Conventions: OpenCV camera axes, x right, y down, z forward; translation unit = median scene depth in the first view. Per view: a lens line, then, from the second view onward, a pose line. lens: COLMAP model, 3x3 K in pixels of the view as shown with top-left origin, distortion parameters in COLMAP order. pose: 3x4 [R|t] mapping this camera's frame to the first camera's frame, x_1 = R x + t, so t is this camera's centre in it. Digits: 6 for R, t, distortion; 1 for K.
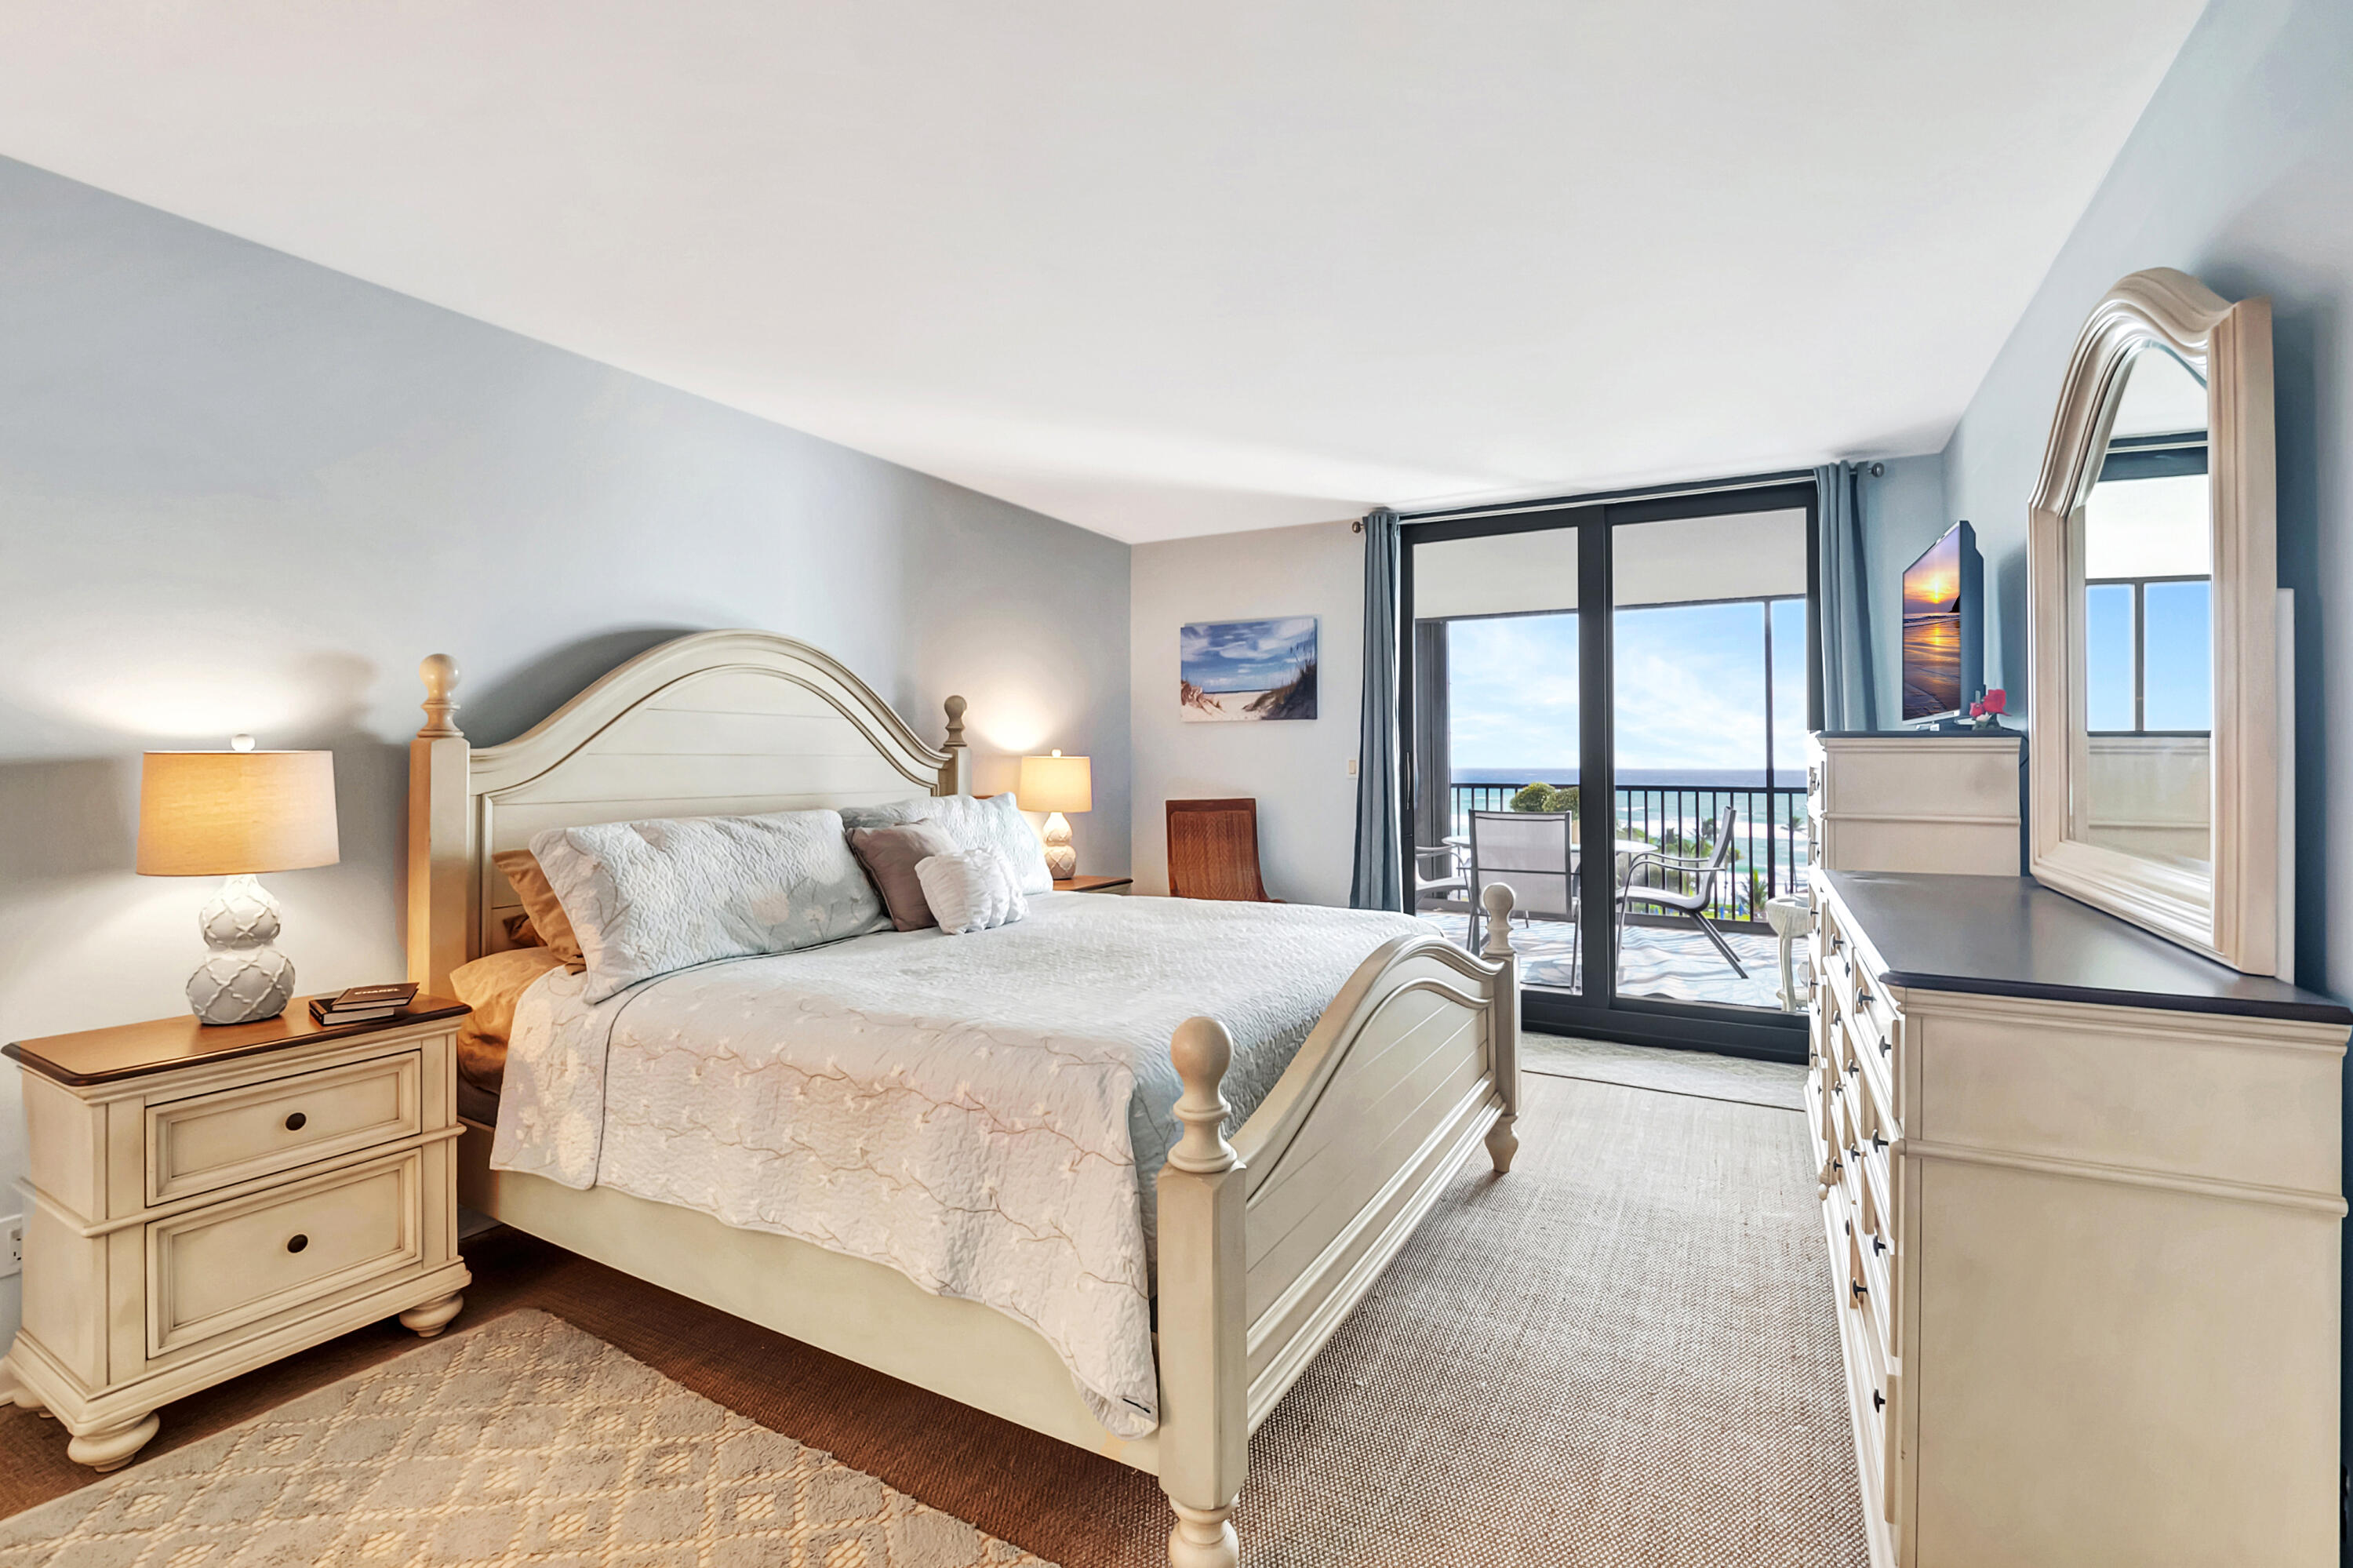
lens RADIAL K [[1053.7, 0, 1168.8], [0, 1053.7, 782.8], [0, 0, 1]] dist [-0.008235, -0.004266]
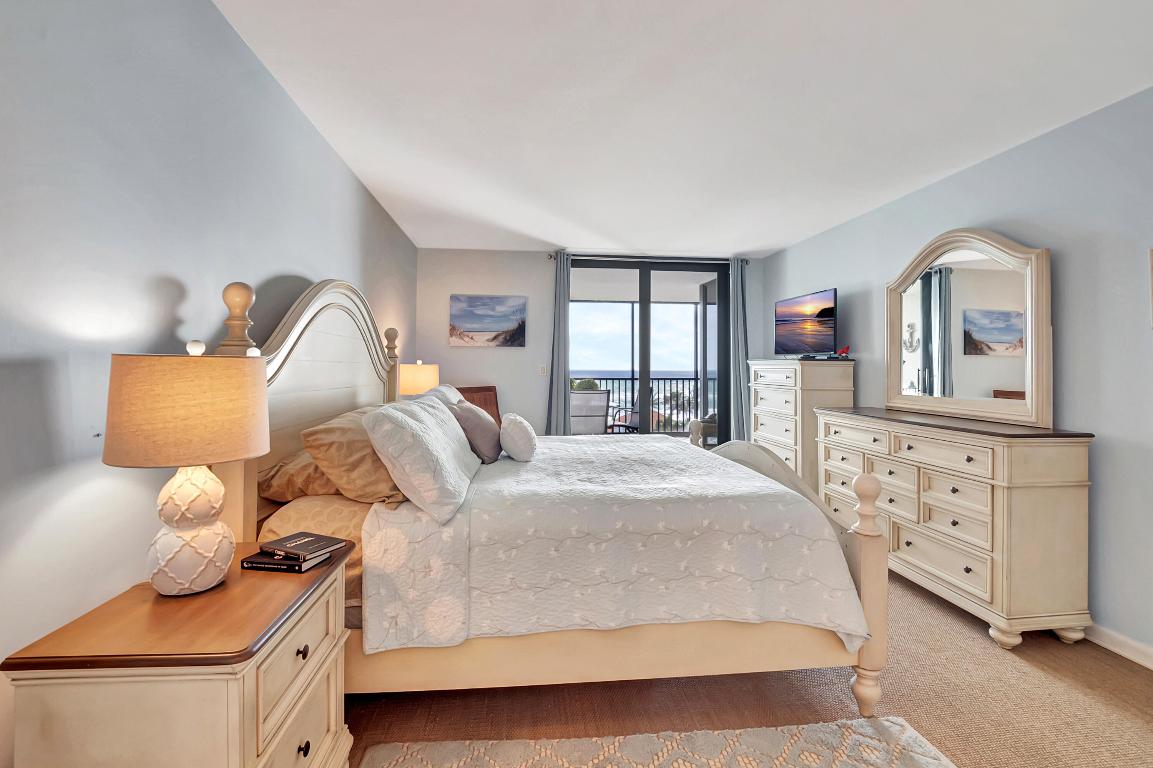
lens RADIAL K [[516.3, 0, 570.2], [0, 516.3, 374.0], [0, 0, 1]] dist [-0.008235, -0.004266]
pose [[0.822923, -0.002262, 0.568148, -0.403413], [0.005444, 0.999978, -0.003903, -0.002725], [-0.568127, 0.006305, 0.822917, 0.132777]]
